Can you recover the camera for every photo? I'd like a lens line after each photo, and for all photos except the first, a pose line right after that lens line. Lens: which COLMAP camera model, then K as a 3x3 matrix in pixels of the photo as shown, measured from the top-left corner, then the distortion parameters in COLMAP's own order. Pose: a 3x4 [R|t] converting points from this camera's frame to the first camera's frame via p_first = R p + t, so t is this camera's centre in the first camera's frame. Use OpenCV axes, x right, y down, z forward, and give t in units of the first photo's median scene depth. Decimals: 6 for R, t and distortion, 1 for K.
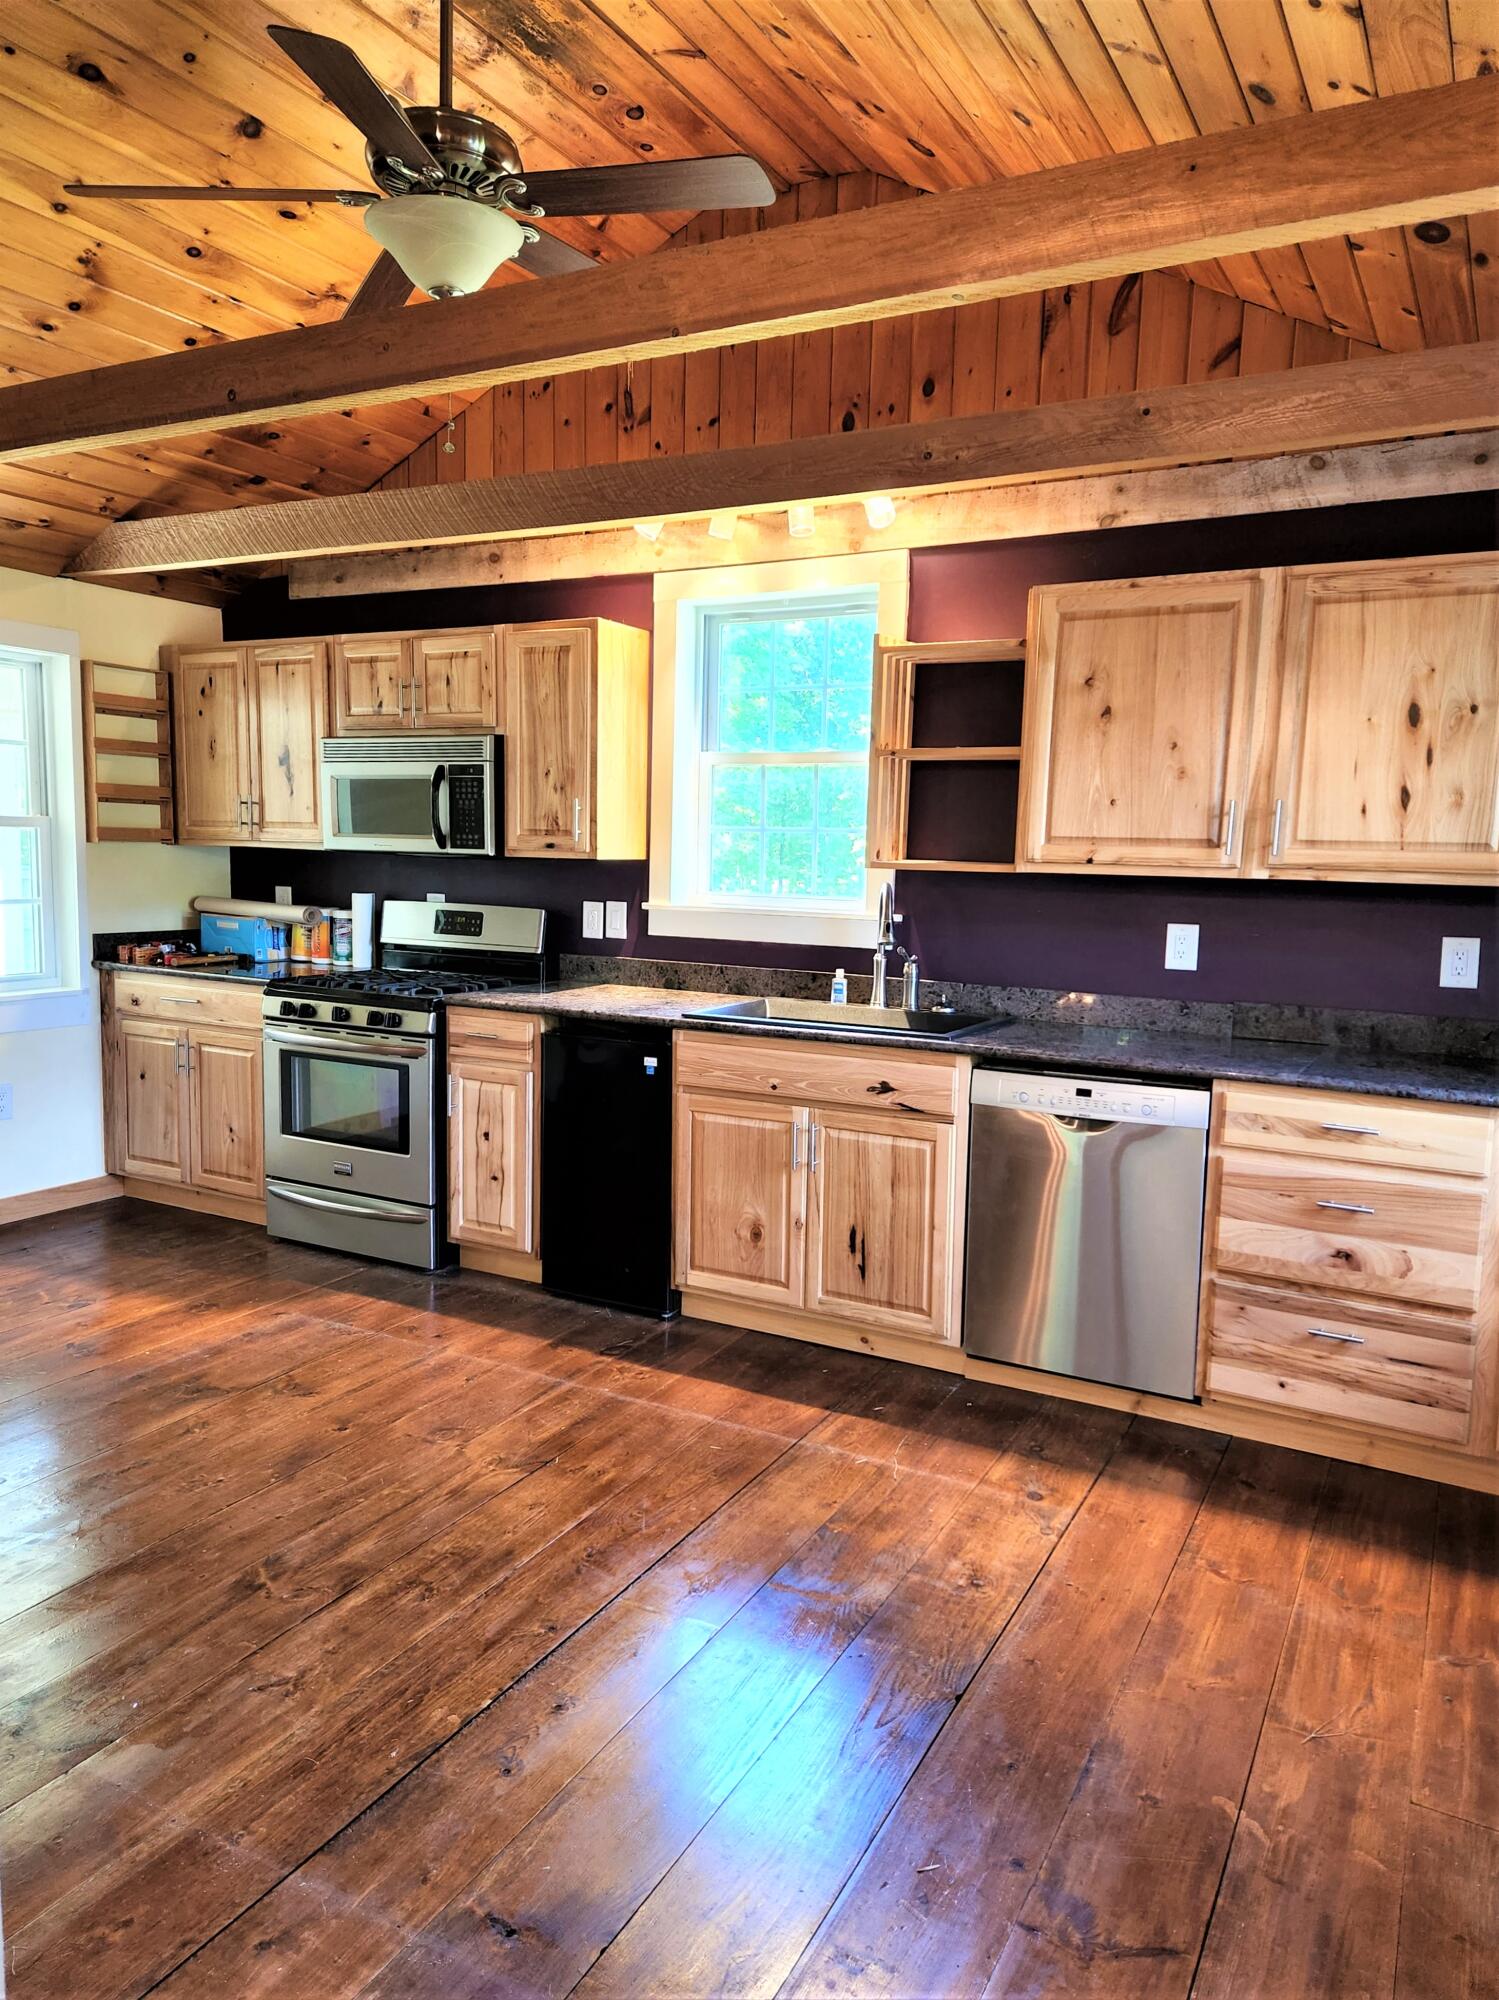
lens RADIAL K [[1351.3, 0, 749.9], [0, 1351.3, 1002.3], [0, 0, 1]] dist [0.075758, -0.064876]
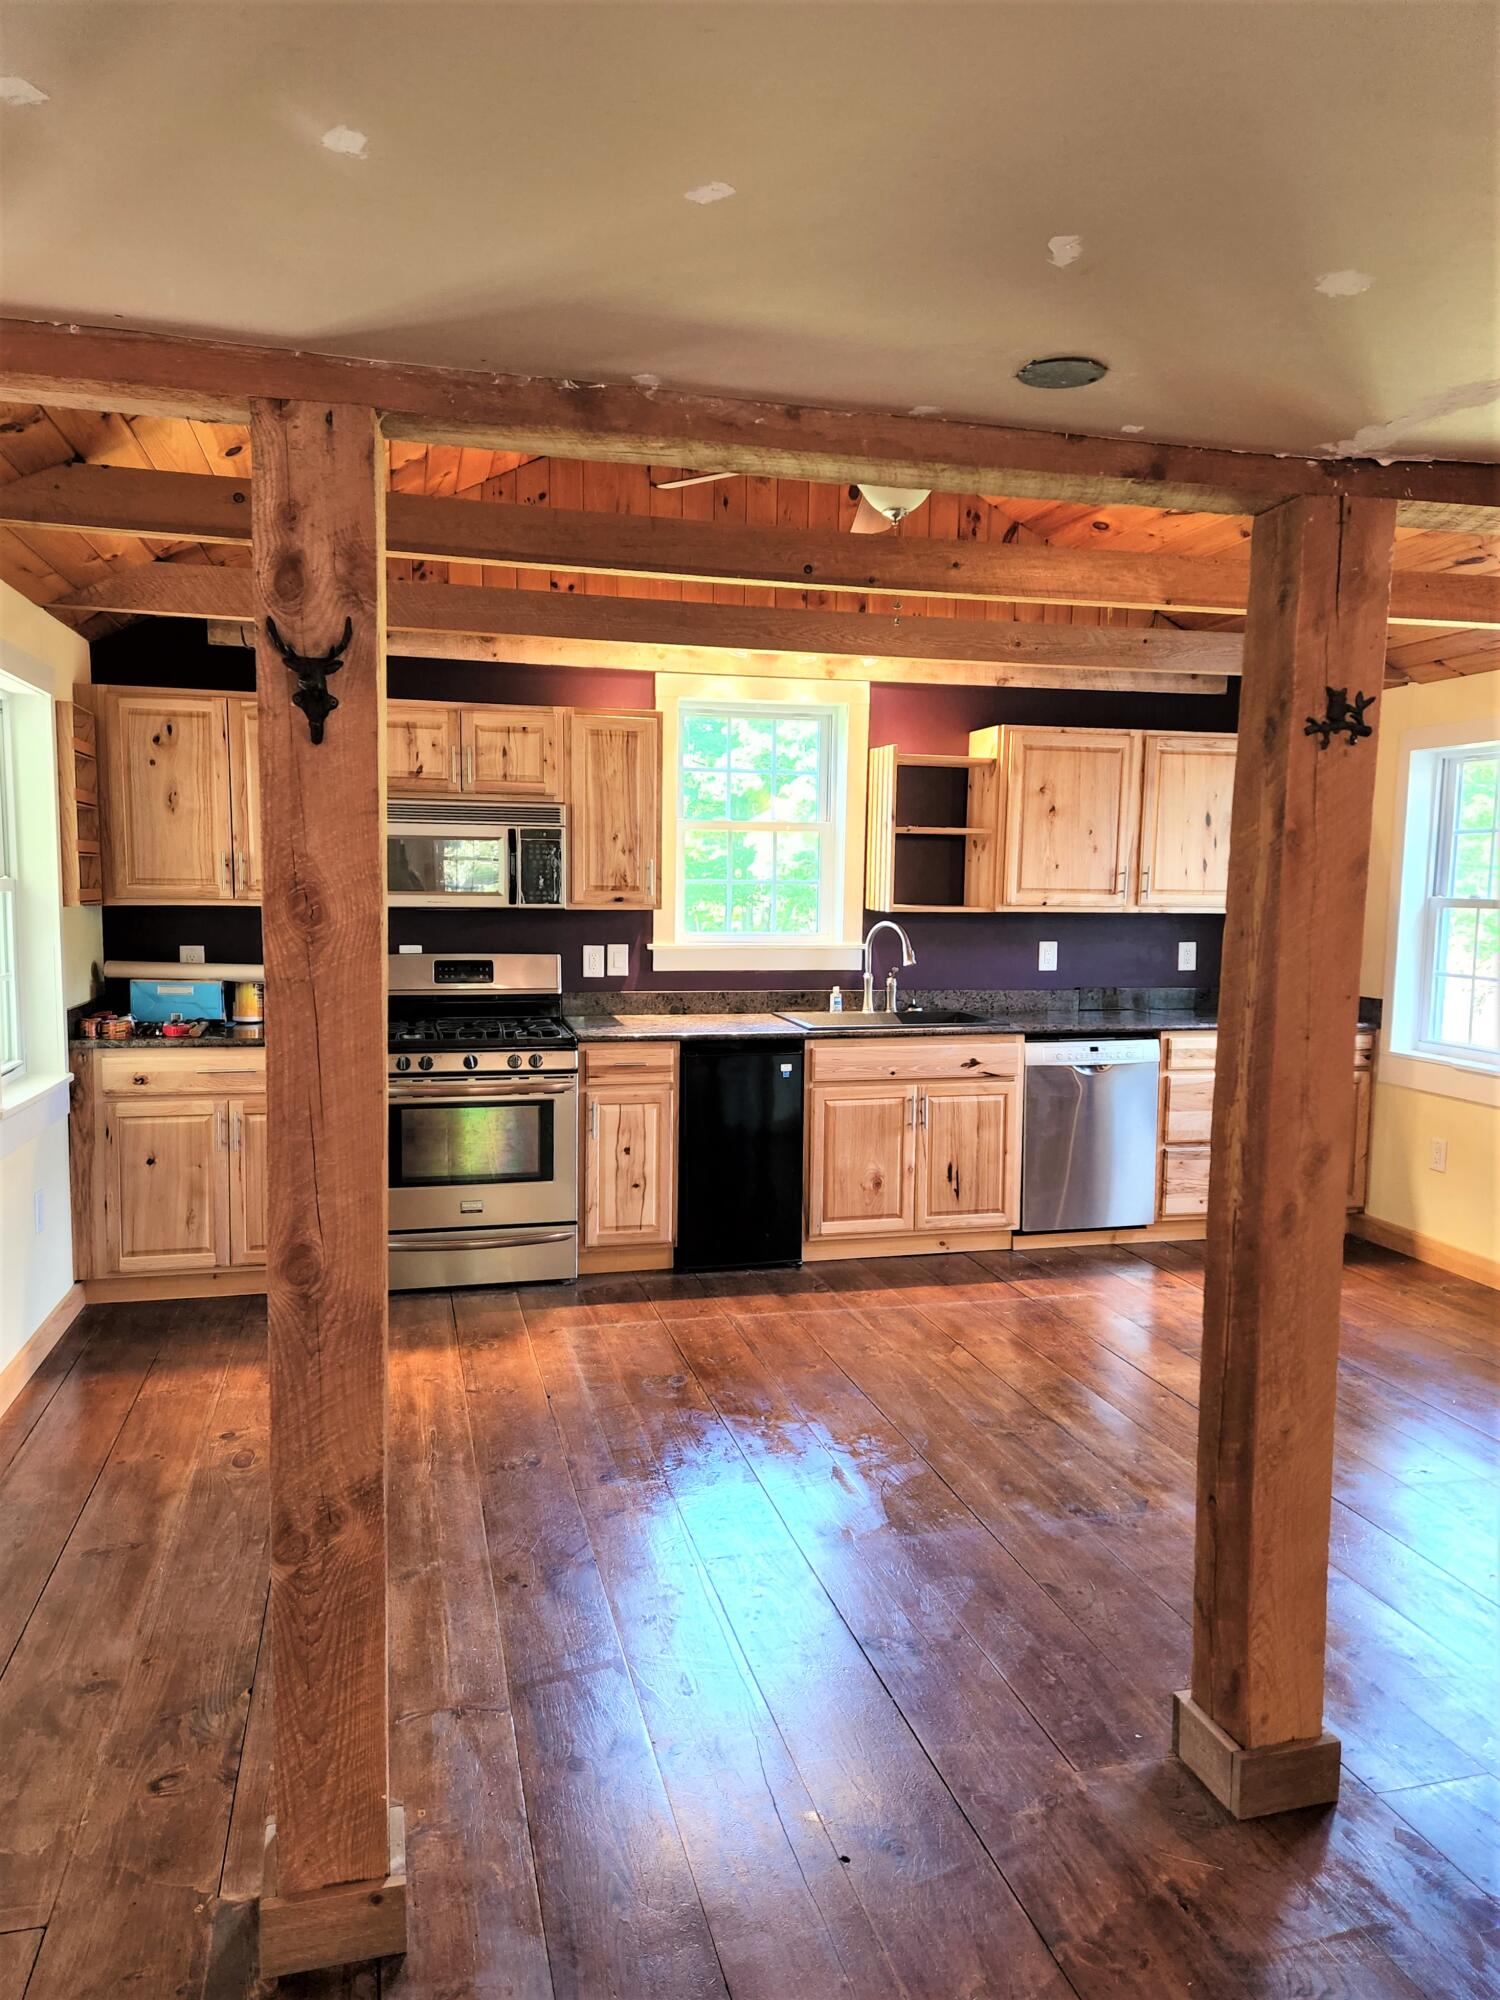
lens RADIAL K [[1351.3, 0, 732.1], [0, 1351.3, 1003.9], [0, 0, 1]] dist [0.075758, -0.064876]
pose [[0.738787, -0.076591, 0.669572, -0.980496], [0.082686, 0.996316, 0.022733, -0.050213], [-0.668847, 0.038570, 0.742399, 0.080999]]
